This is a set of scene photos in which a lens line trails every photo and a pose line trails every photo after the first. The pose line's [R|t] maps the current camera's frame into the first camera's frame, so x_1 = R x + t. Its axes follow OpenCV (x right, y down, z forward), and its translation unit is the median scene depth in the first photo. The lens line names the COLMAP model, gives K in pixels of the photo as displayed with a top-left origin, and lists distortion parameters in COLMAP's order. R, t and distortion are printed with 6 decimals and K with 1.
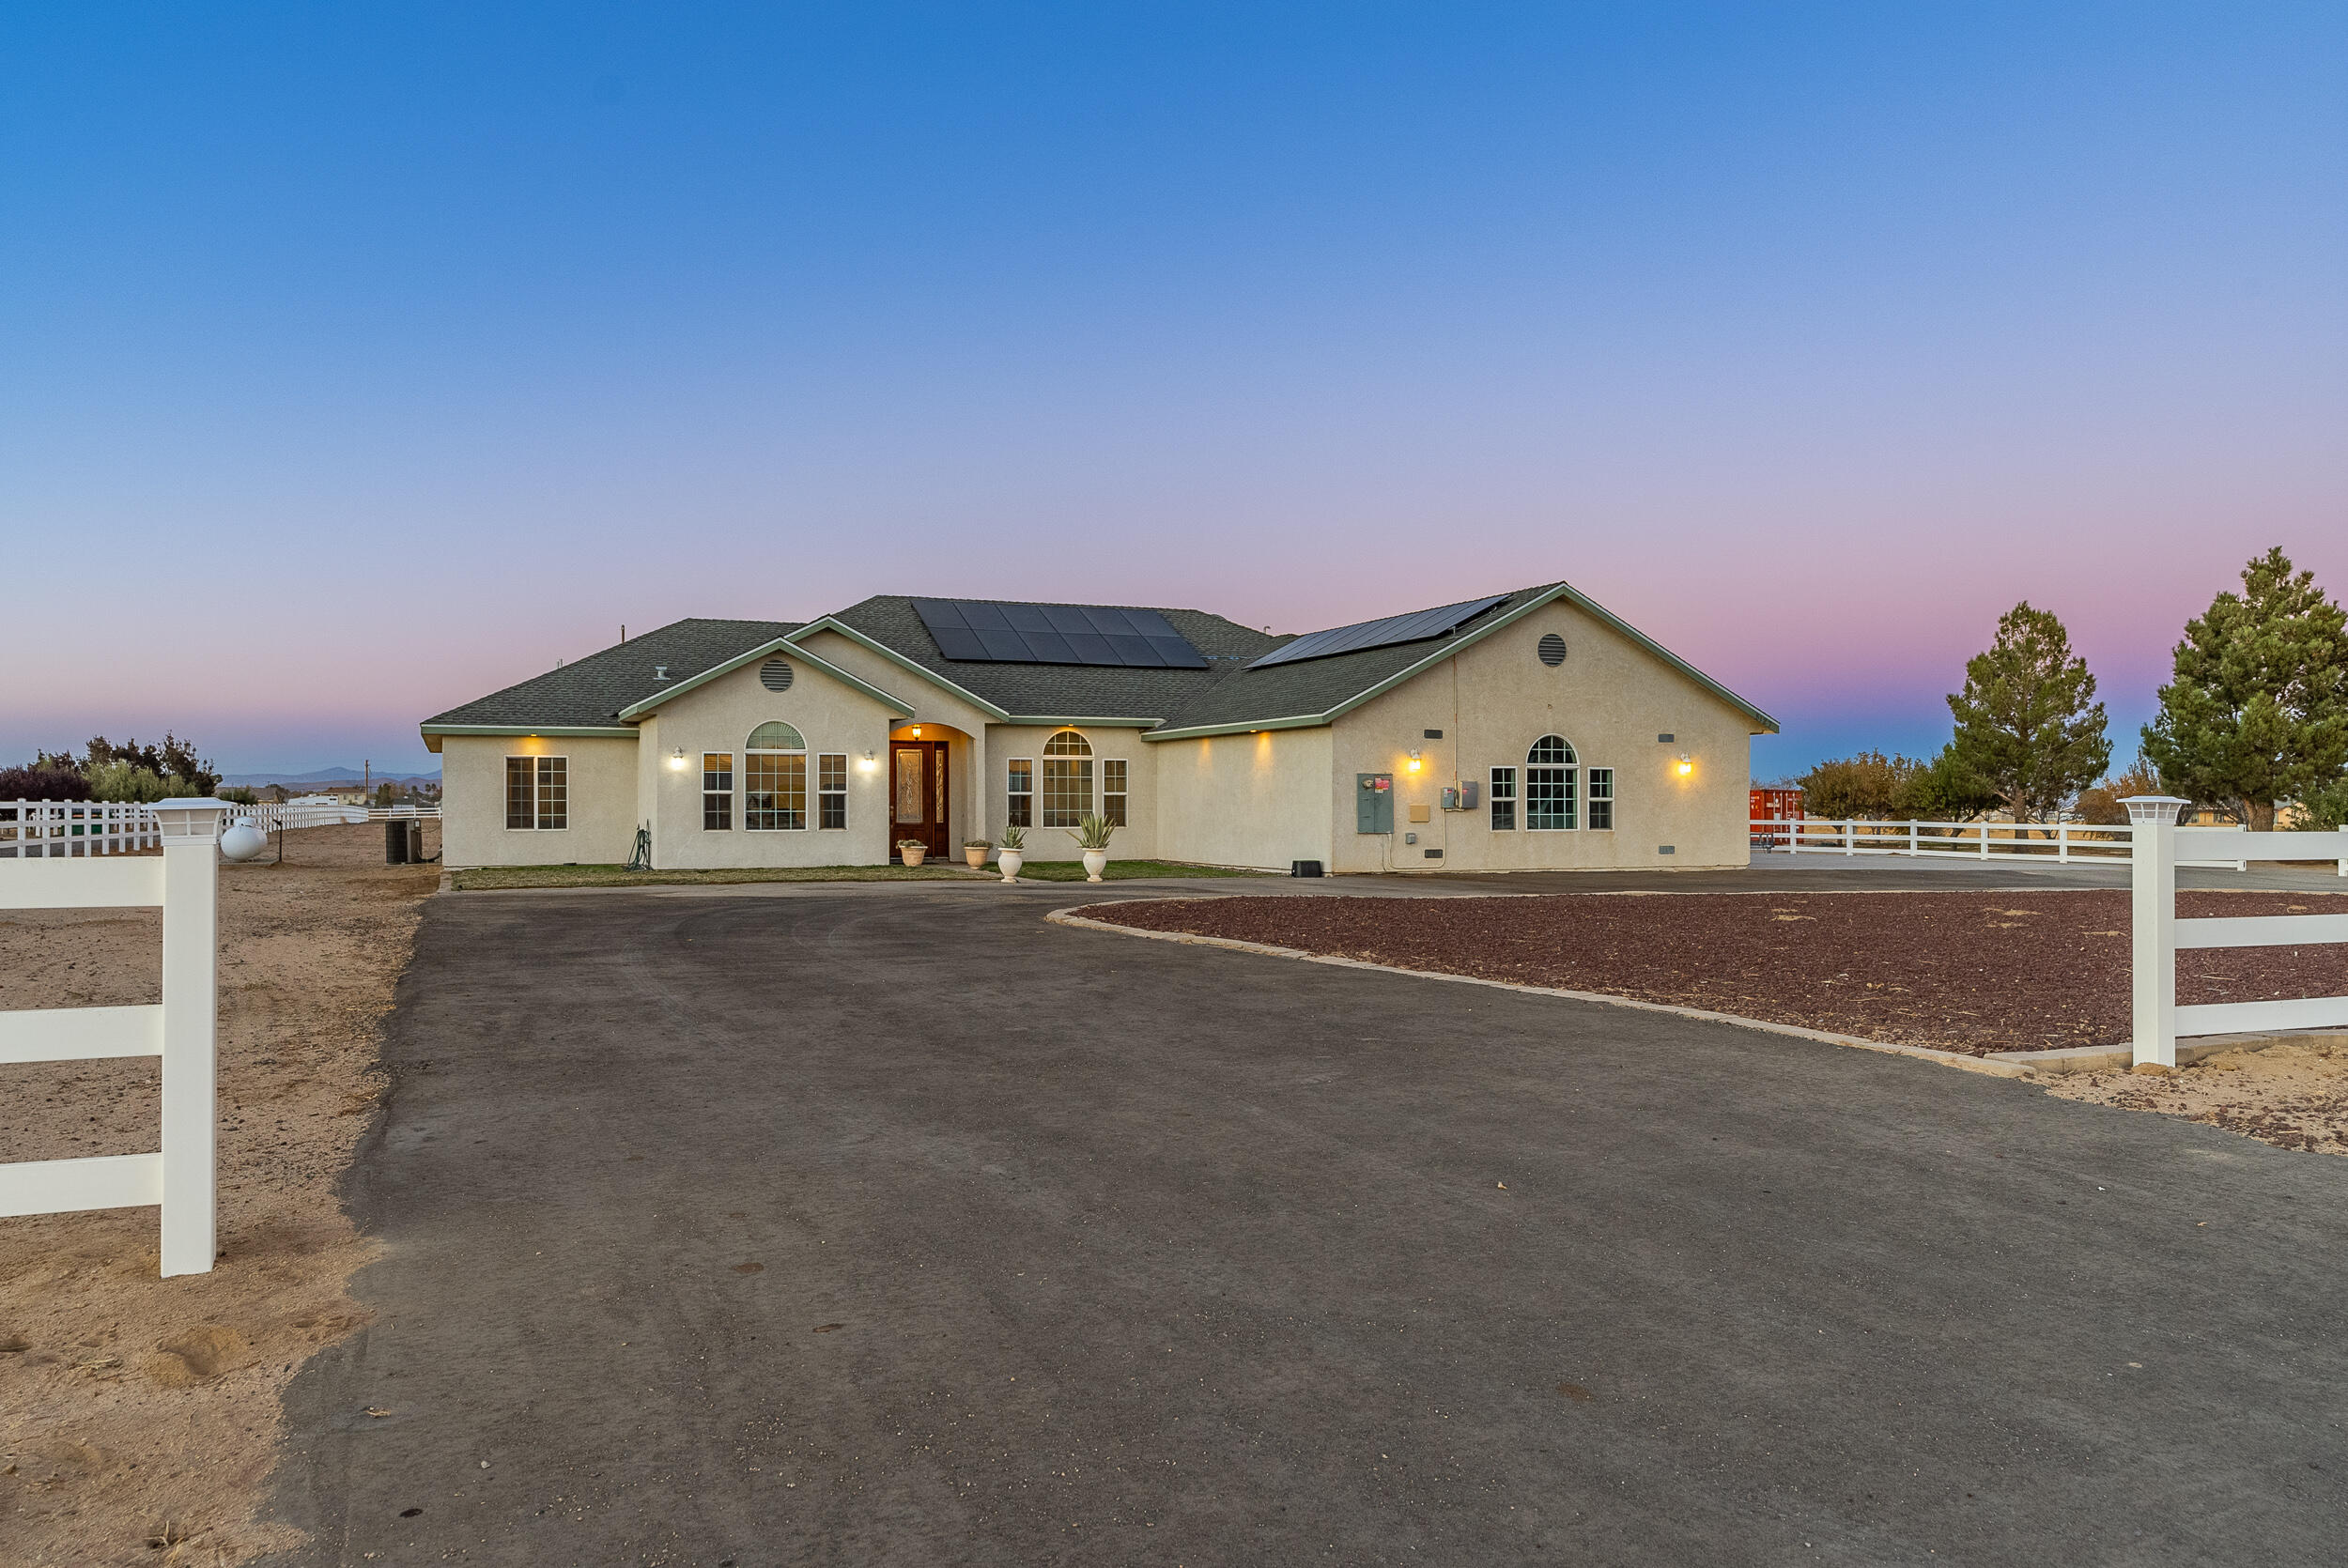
lens RADIAL K [[1758.4, 0, 1168.7], [0, 1758.4, 797.4], [0, 0, 1]] dist [-0.001986, -0.000469]
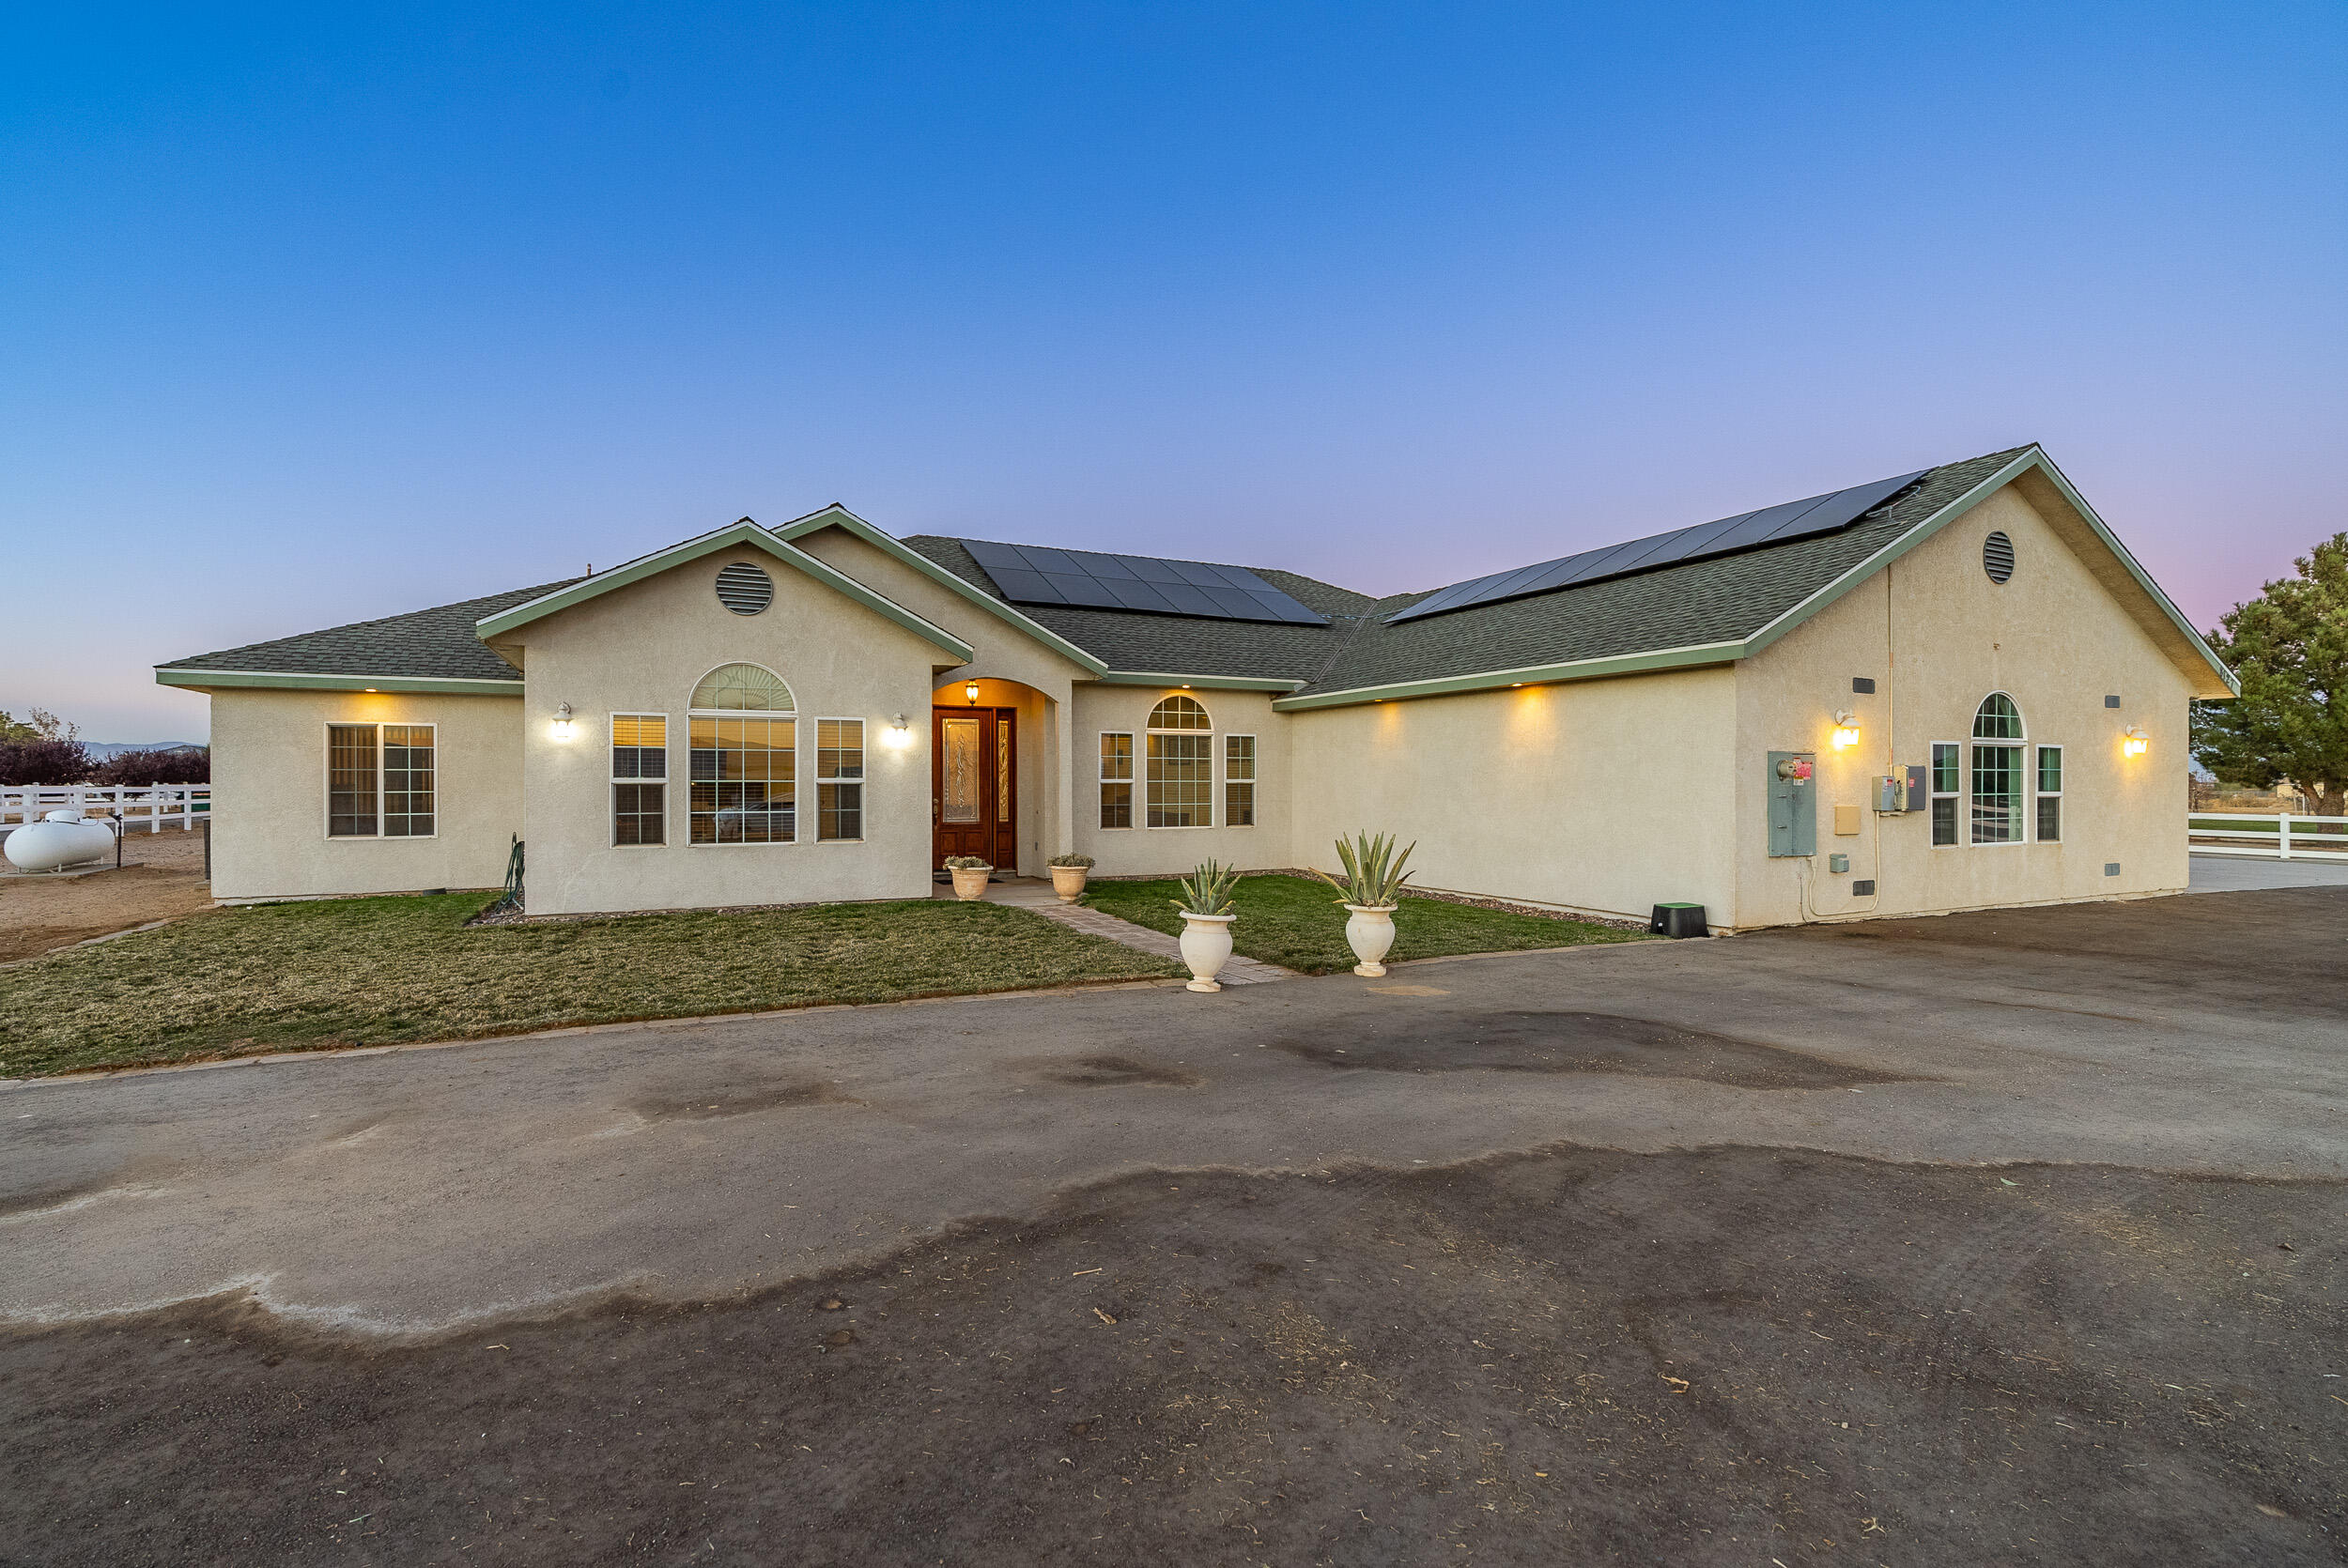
lens RADIAL K [[1091.9, 0, 1184.1], [0, 1091.9, 778.0], [0, 0, 1]] dist [-0.011074, -0.000001]
pose [[0.997700, 0.001456, 0.067763, -0.095788], [-0.001697, 0.999992, 0.003506, -0.005472], [-0.067757, -0.003613, 0.997695, 0.606462]]
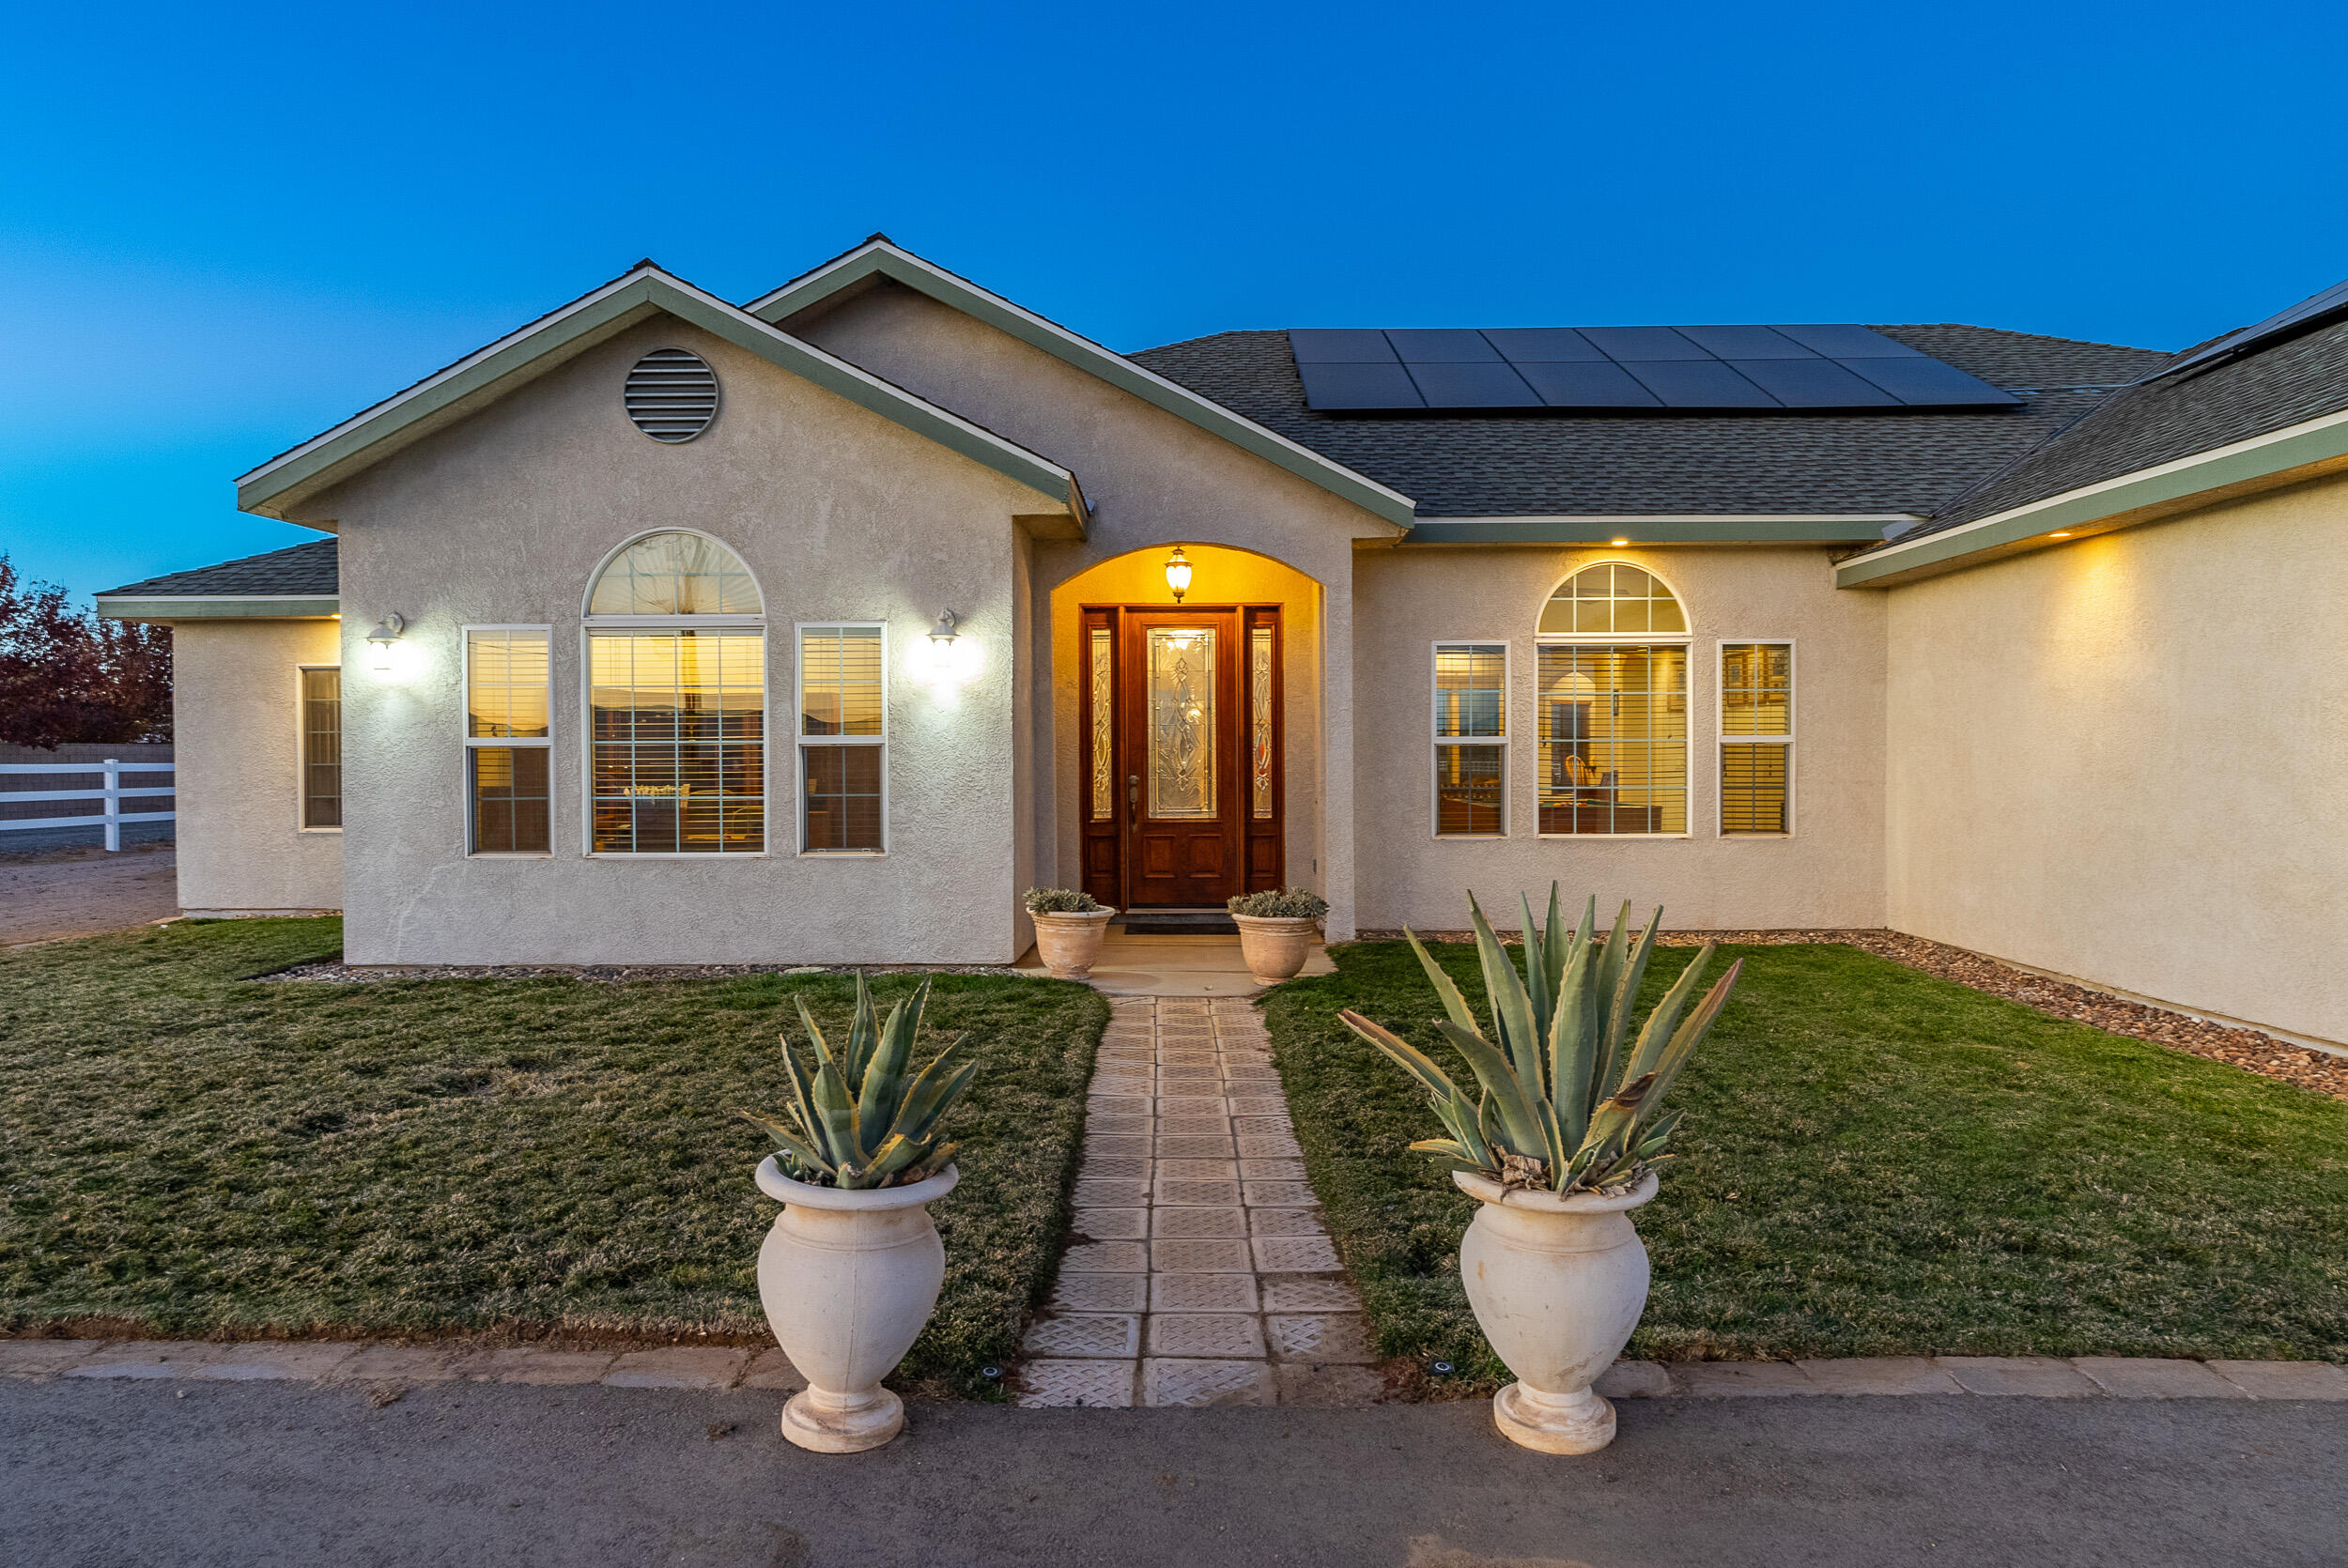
lens RADIAL K [[1487.1, 0, 1170.4], [0, 1487.1, 772.8], [0, 0, 1]] dist [0.007190, 0.000971]
pose [[0.916318, 0.001882, -0.400448, -0.020645], [0.006073, 0.999809, 0.018595, -0.001713], [0.400406, -0.019471, 0.916131, 0.765739]]
